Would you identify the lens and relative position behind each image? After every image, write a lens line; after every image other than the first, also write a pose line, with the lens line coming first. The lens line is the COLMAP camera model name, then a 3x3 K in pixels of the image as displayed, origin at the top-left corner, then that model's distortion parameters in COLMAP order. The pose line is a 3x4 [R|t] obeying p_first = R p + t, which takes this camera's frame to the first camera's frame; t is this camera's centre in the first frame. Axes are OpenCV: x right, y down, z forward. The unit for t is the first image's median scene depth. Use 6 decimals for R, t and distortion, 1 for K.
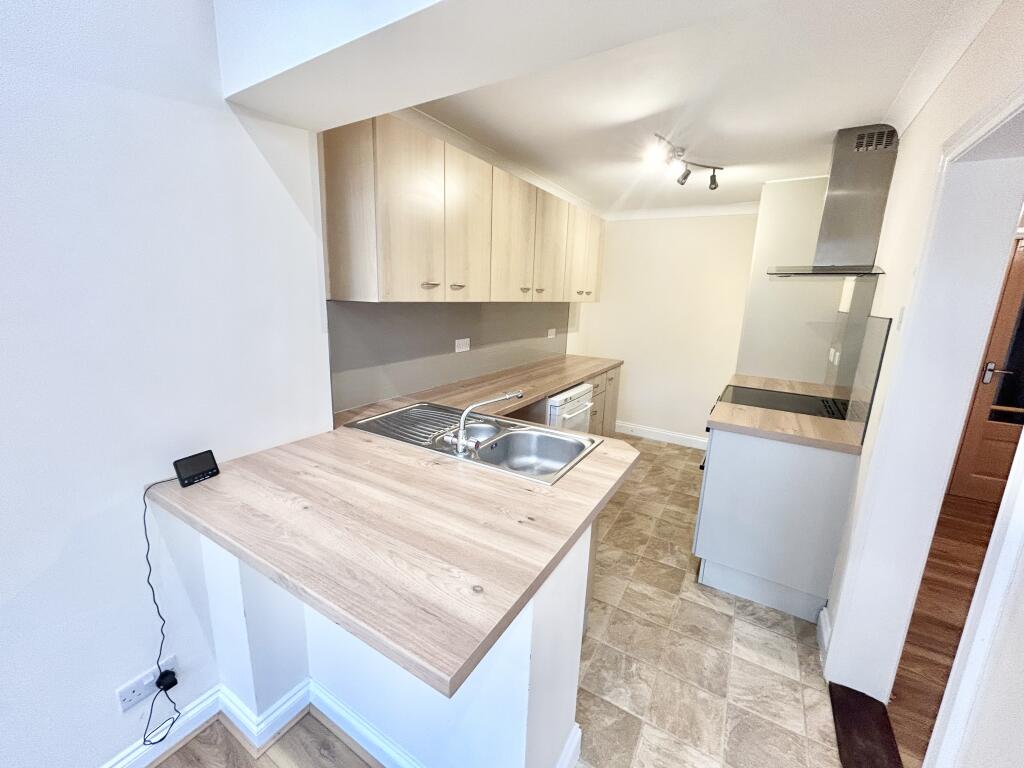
lens RADIAL K [[415.0, 0, 512.0], [0, 415.0, 384.0], [0, 0, 1]] dist [-0.001701, -0.000162]
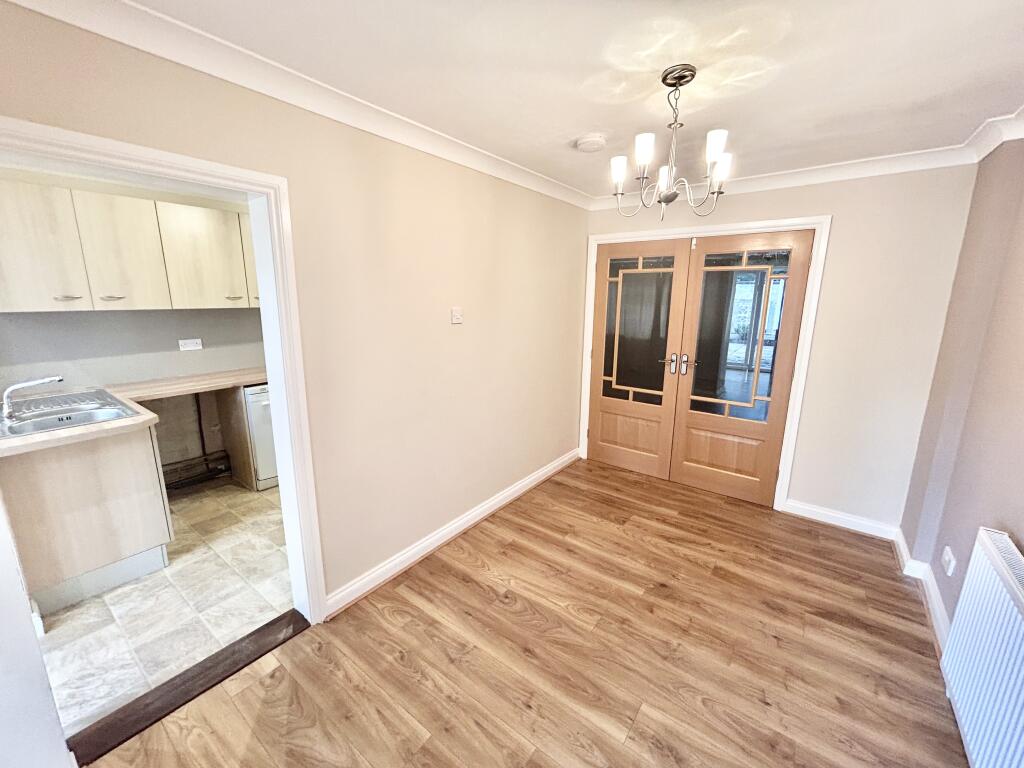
lens RADIAL K [[414.0, 0, 512.0], [0, 414.0, 384.0], [0, 0, 1]] dist [0.007486, -0.000008]
pose [[0.994957, -0.003037, -0.100257, 1.102329], [0.002734, 0.999991, -0.003165, 0.032529], [0.100266, 0.002875, 0.994957, -0.136459]]
